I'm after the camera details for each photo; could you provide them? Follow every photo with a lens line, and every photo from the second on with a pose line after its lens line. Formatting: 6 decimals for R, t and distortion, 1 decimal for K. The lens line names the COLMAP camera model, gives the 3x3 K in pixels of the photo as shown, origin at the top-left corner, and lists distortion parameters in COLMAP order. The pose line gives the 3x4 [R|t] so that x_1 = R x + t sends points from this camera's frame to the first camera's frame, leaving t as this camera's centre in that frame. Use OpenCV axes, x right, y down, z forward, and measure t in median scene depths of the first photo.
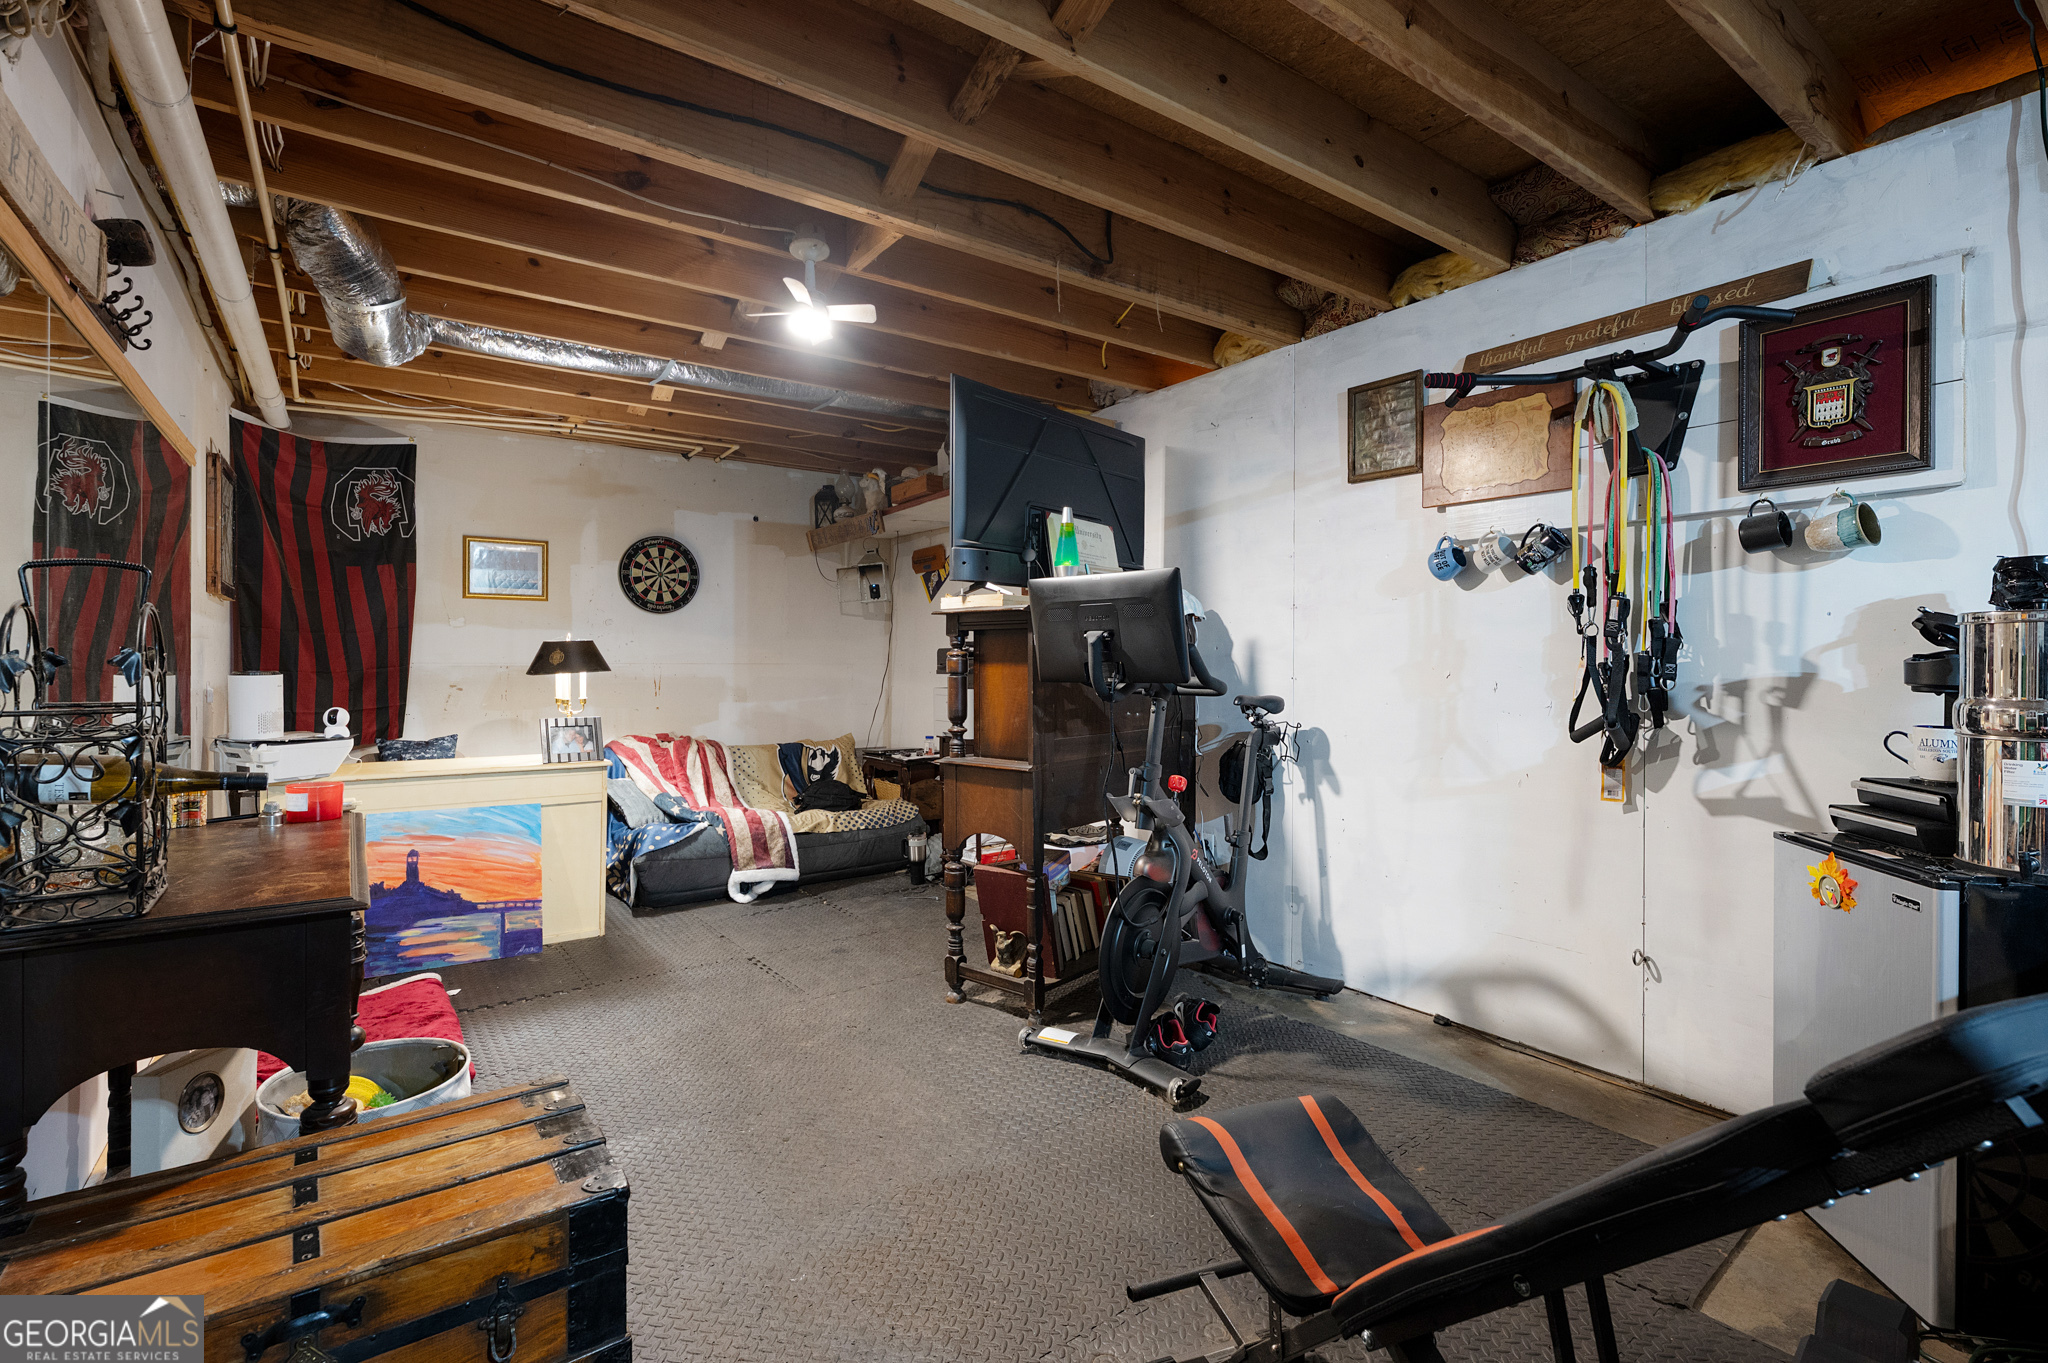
lens RADIAL K [[932.1, 0, 1025.7], [0, 932.1, 674.1], [0, 0, 1]] dist [0.000619, 0.000621]
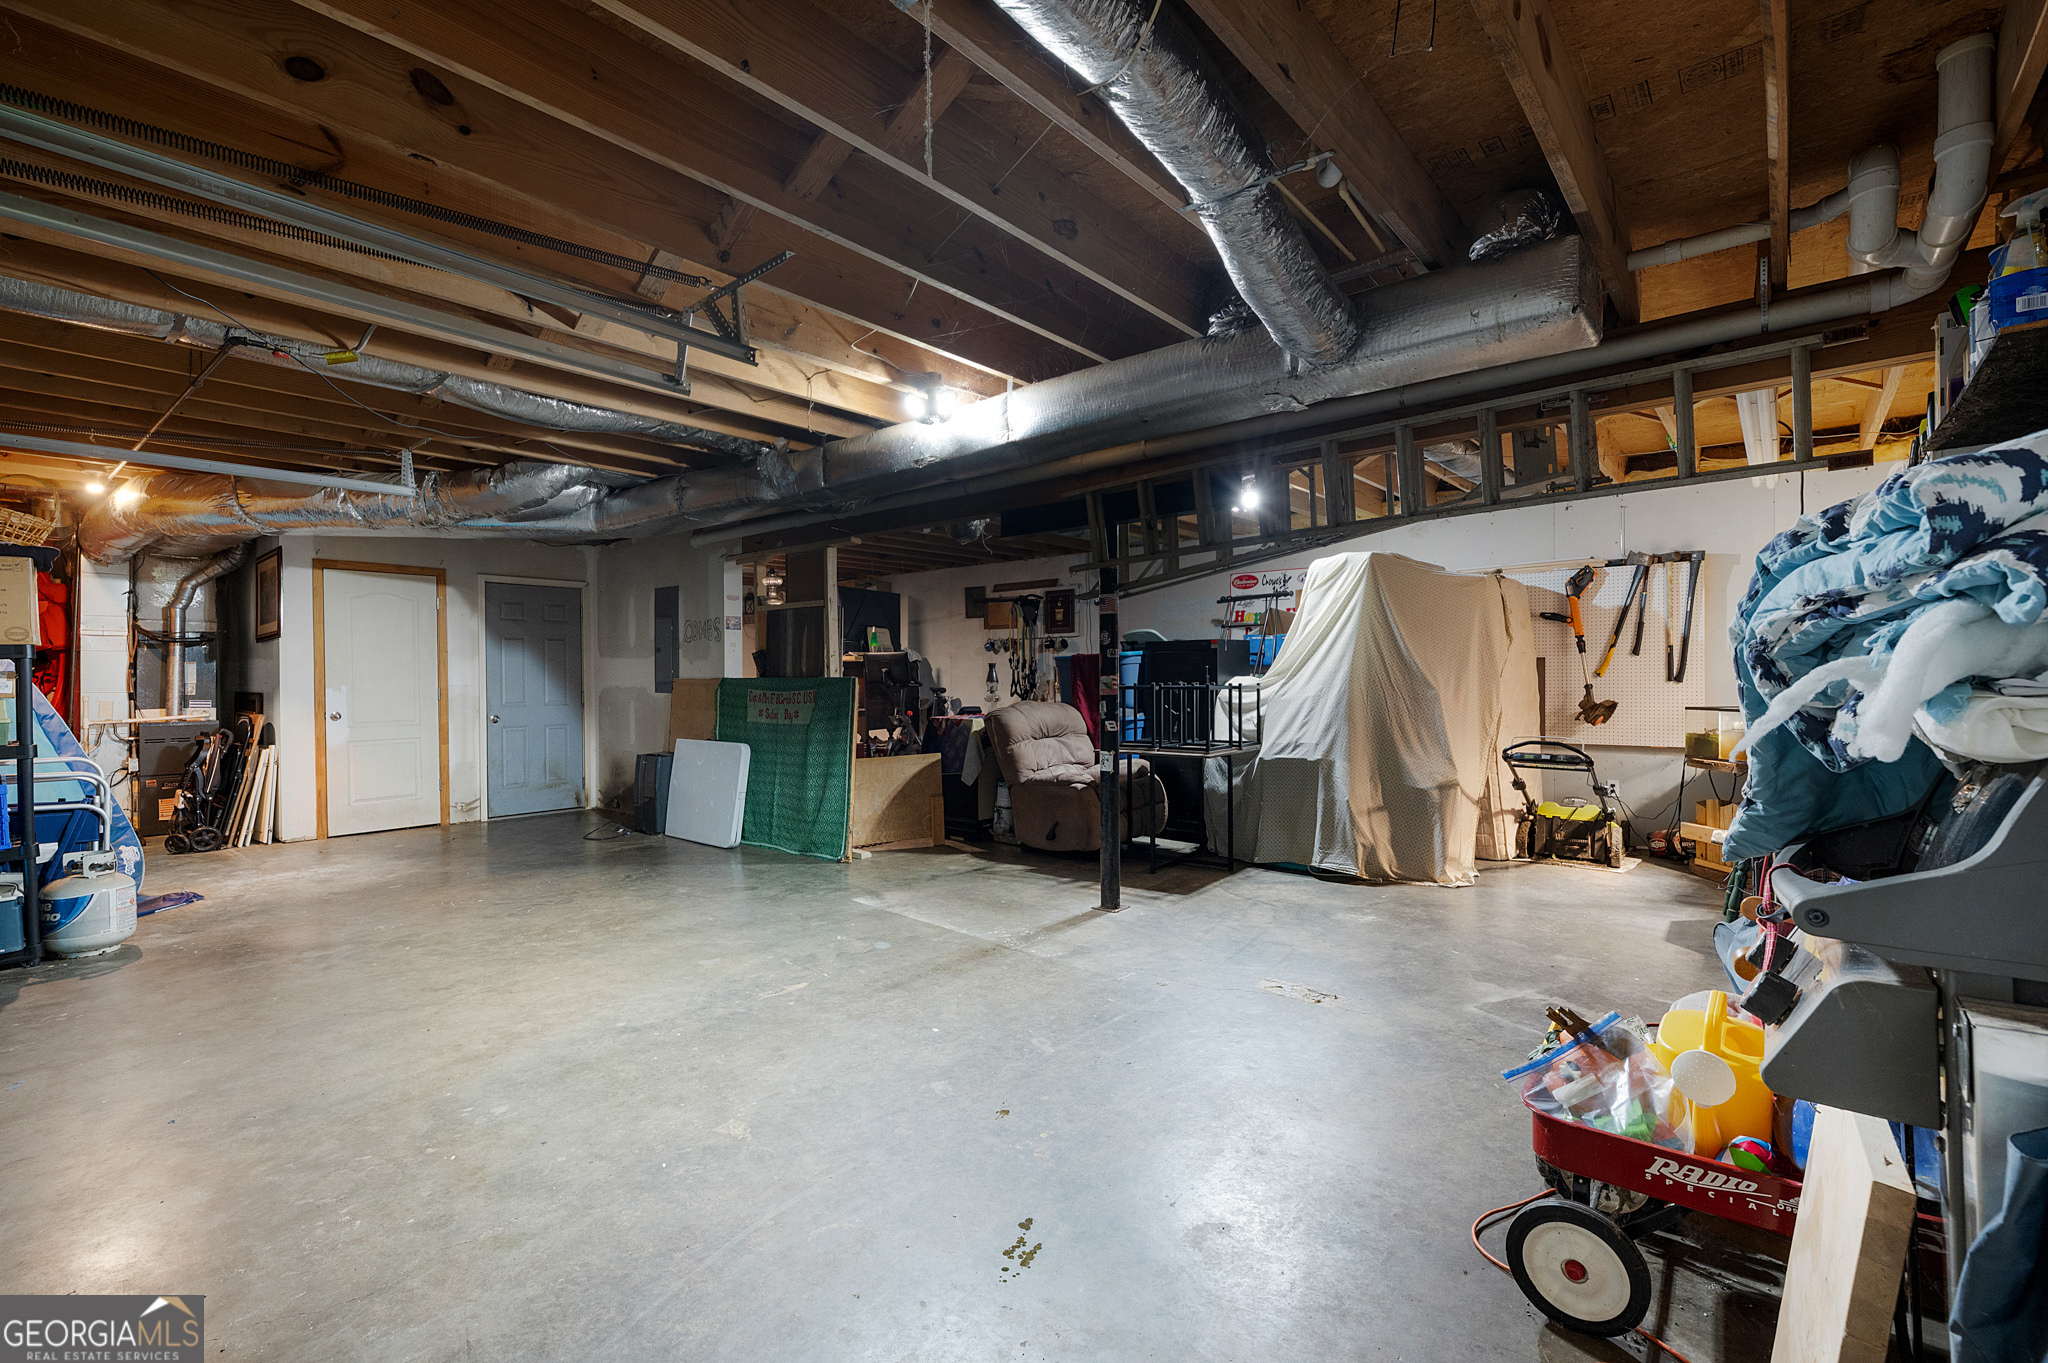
lens RADIAL K [[889.1, 0, 1018.1], [0, 889.1, 677.3], [0, 0, 1]] dist [0.000041, 0.000000]
pose [[0.971392, -0.009005, 0.237311, -0.207512], [0.010683, 0.999926, -0.005787, 0.011494], [-0.237241, 0.008157, 0.971416, -2.108466]]
